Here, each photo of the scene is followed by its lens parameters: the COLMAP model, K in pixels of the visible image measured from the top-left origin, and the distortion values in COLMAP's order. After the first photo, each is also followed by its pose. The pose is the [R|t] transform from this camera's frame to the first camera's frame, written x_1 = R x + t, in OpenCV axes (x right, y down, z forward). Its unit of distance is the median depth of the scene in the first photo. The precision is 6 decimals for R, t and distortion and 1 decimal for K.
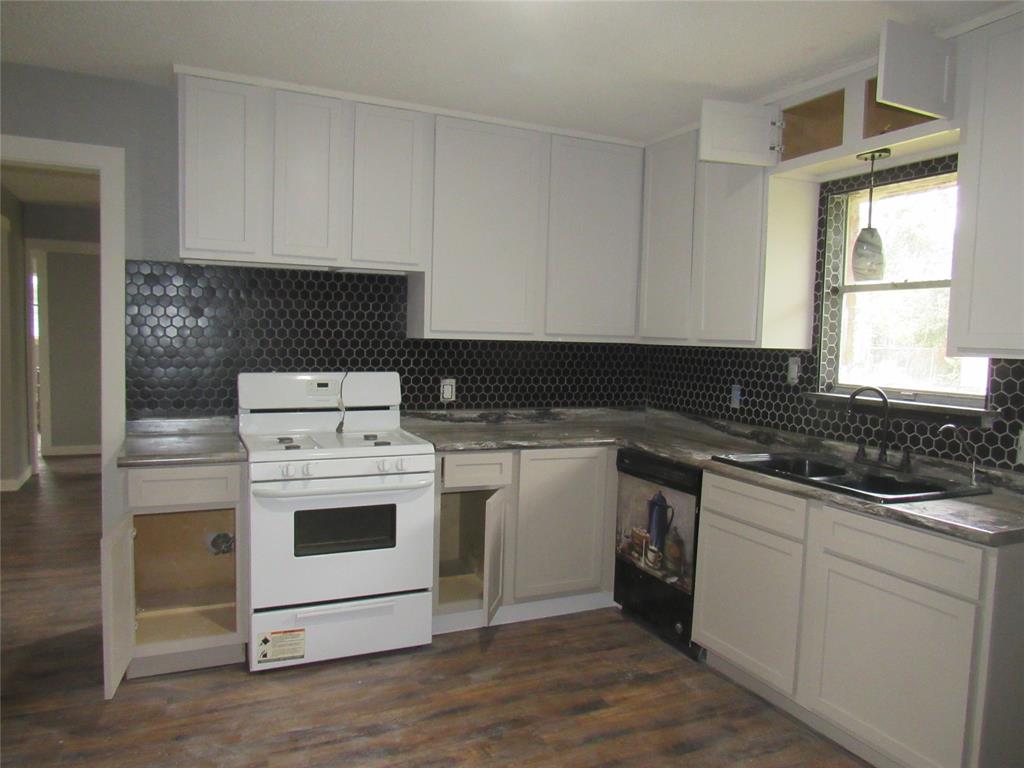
lens RADIAL K [[733.5, 0, 512.0], [0, 733.5, 384.0], [0, 0, 1]] dist [-0.026034, 0.001585]
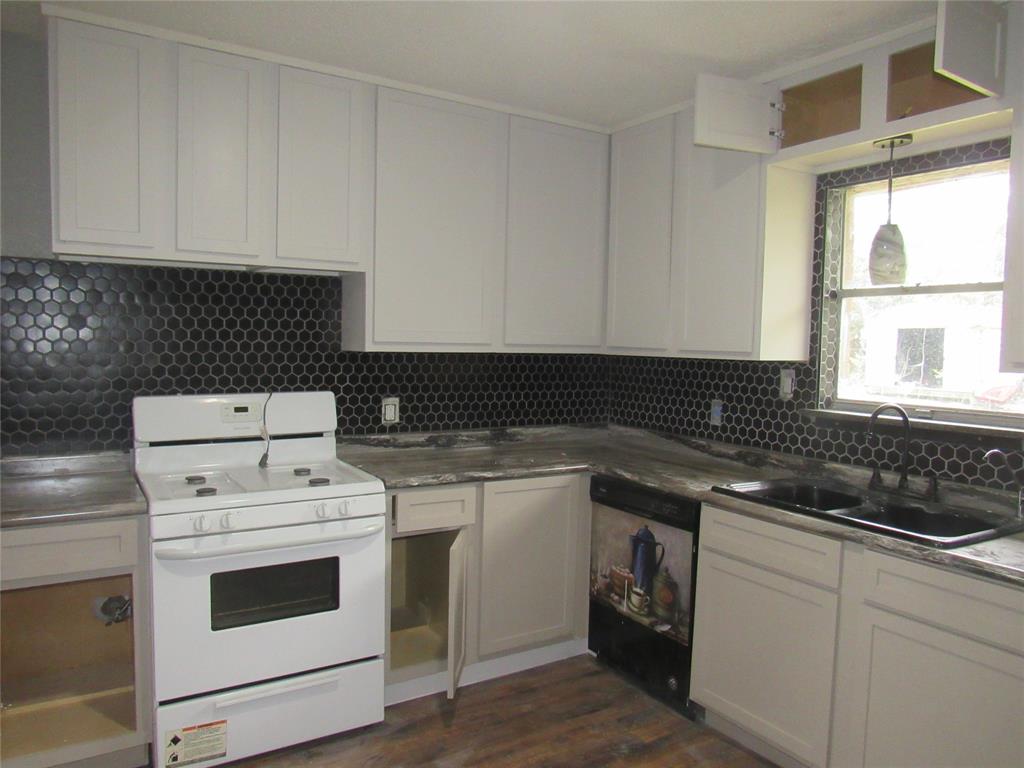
lens RADIAL K [[733.5, 0, 512.0], [0, 733.5, 384.0], [0, 0, 1]] dist [-0.026034, 0.001585]
pose [[0.992312, -0.013950, 0.122974, -0.060841], [0.014355, 0.999894, -0.002414, -0.022125], [-0.122927, 0.004161, 0.992407, 0.157334]]
